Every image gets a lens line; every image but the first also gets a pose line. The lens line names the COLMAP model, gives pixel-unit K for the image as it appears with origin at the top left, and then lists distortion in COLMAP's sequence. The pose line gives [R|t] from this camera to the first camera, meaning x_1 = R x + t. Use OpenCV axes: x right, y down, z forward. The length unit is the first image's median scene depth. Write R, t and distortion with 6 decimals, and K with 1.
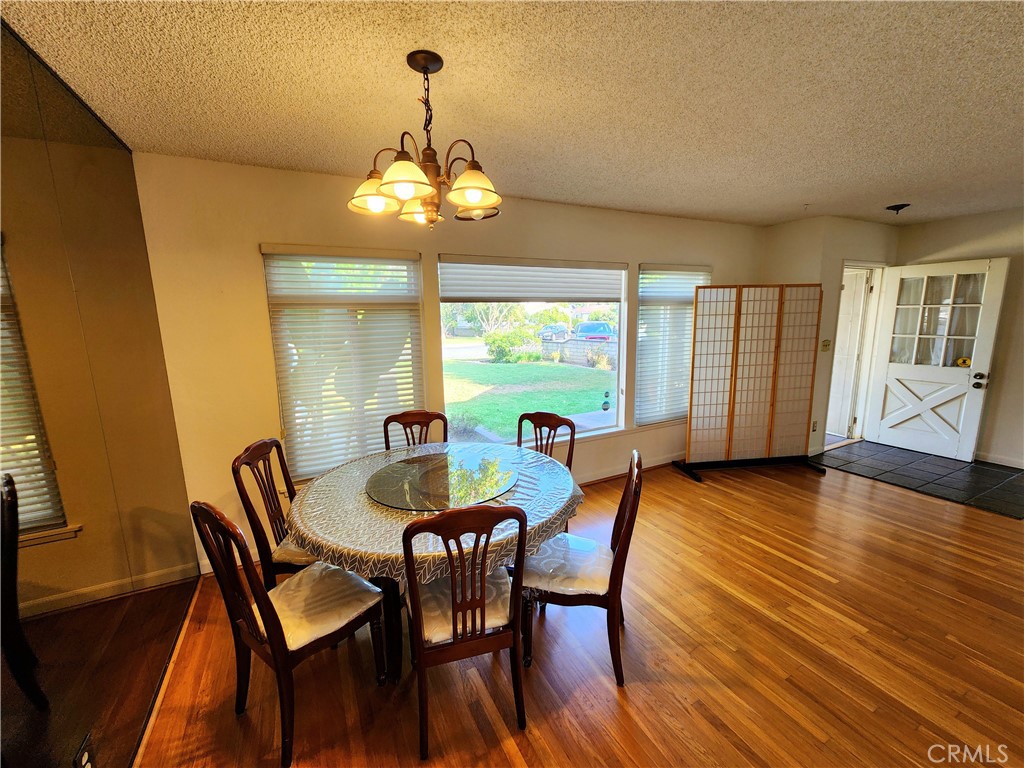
lens RADIAL K [[419.0, 0, 513.3], [0, 419.0, 386.4], [0, 0, 1]] dist [0.002522, 0.000257]
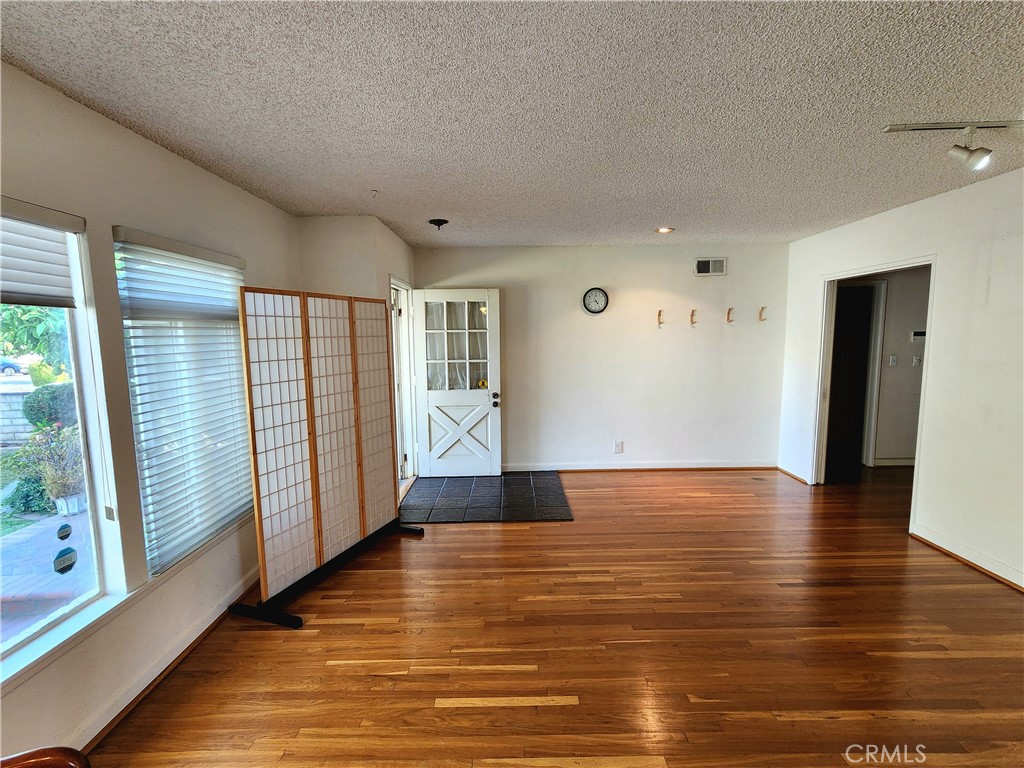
lens RADIAL K [[494.6, 0, 522.2], [0, 494.6, 389.1], [0, 0, 1]] dist [-0.006183, 0.005259]
pose [[0.452706, -0.088122, 0.887295, 0.011360], [0.157292, 0.987391, 0.017811, -0.054255], [-0.877677, 0.131502, 0.460859, 0.359180]]
